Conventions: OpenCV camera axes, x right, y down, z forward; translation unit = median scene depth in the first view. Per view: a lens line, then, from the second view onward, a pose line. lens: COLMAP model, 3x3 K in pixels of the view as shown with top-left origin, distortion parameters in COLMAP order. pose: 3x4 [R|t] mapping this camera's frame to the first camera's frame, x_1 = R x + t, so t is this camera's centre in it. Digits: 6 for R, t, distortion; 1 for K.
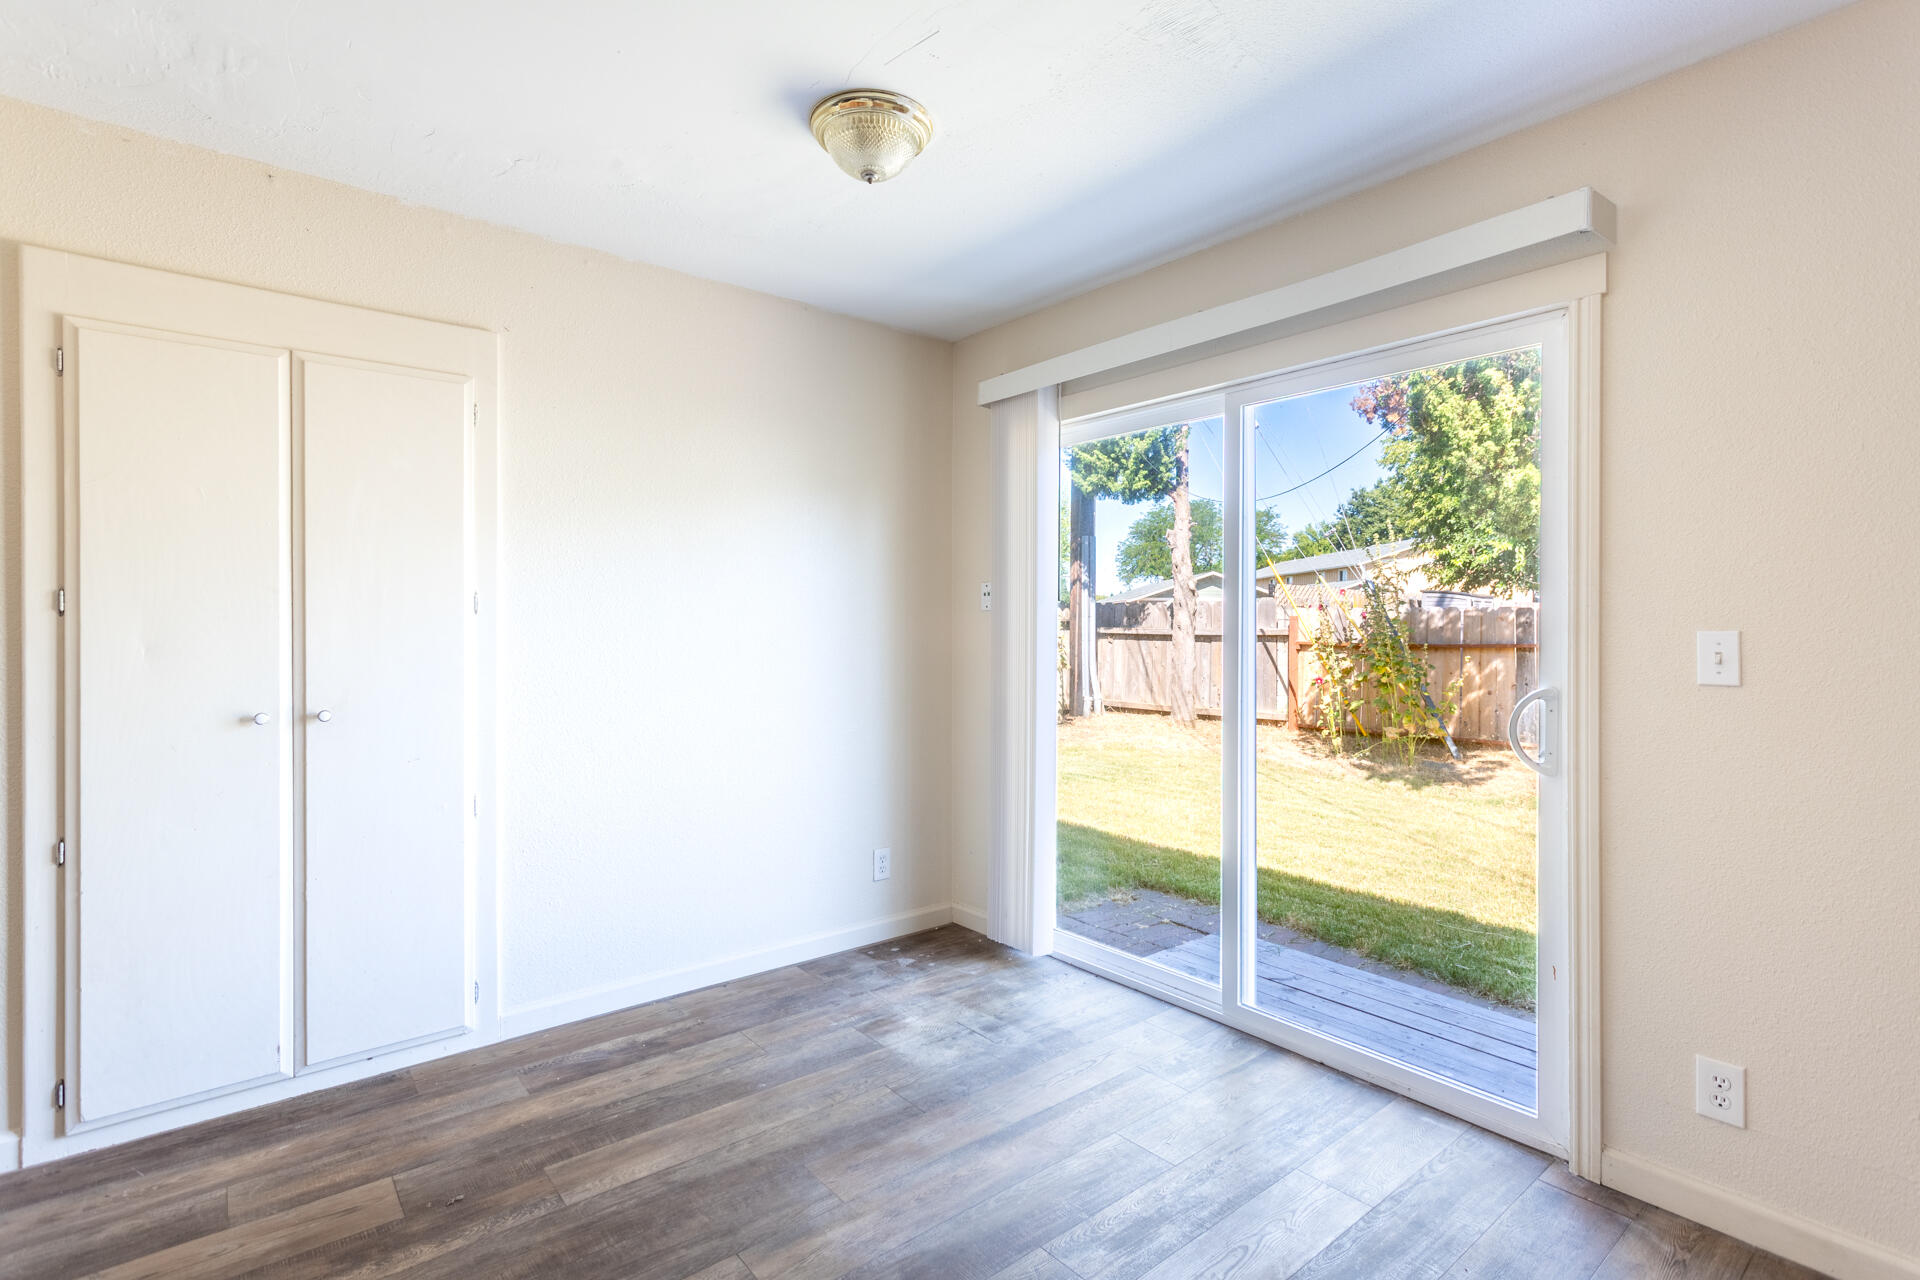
lens RADIAL K [[906.2, 0, 961.2], [0, 906.2, 632.8], [0, 0, 1]] dist [0.000174, 0.001259]
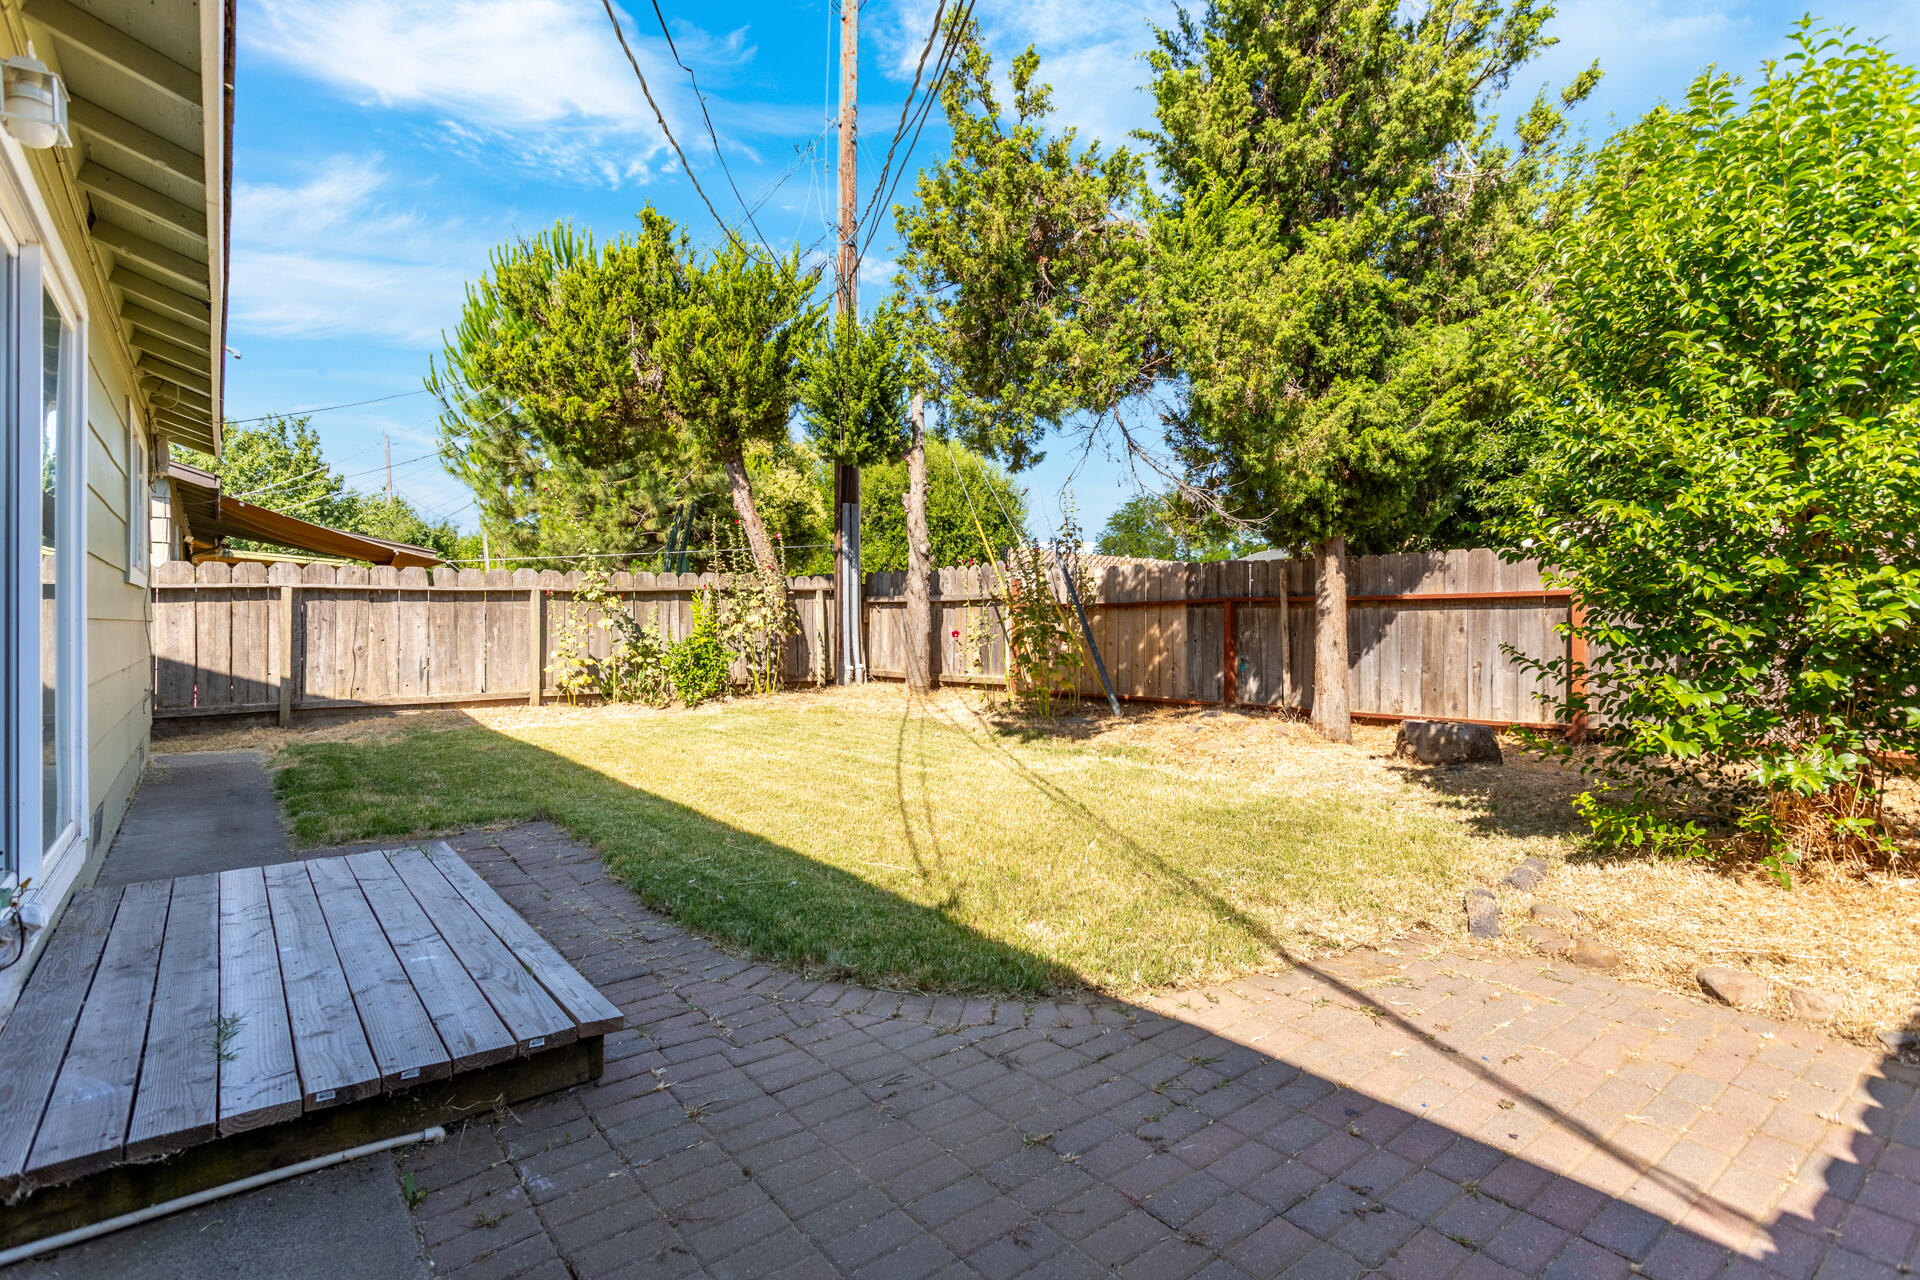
lens RADIAL K [[906.2, 0, 956.0], [0, 906.2, 629.6], [0, 0, 1]] dist [0.000174, 0.001259]
pose [[0.999975, 0.000983, -0.007038, 0.264212], [-0.000937, 0.999978, 0.006511, 0.024593], [0.007044, -0.006504, 0.999954, 0.012643]]
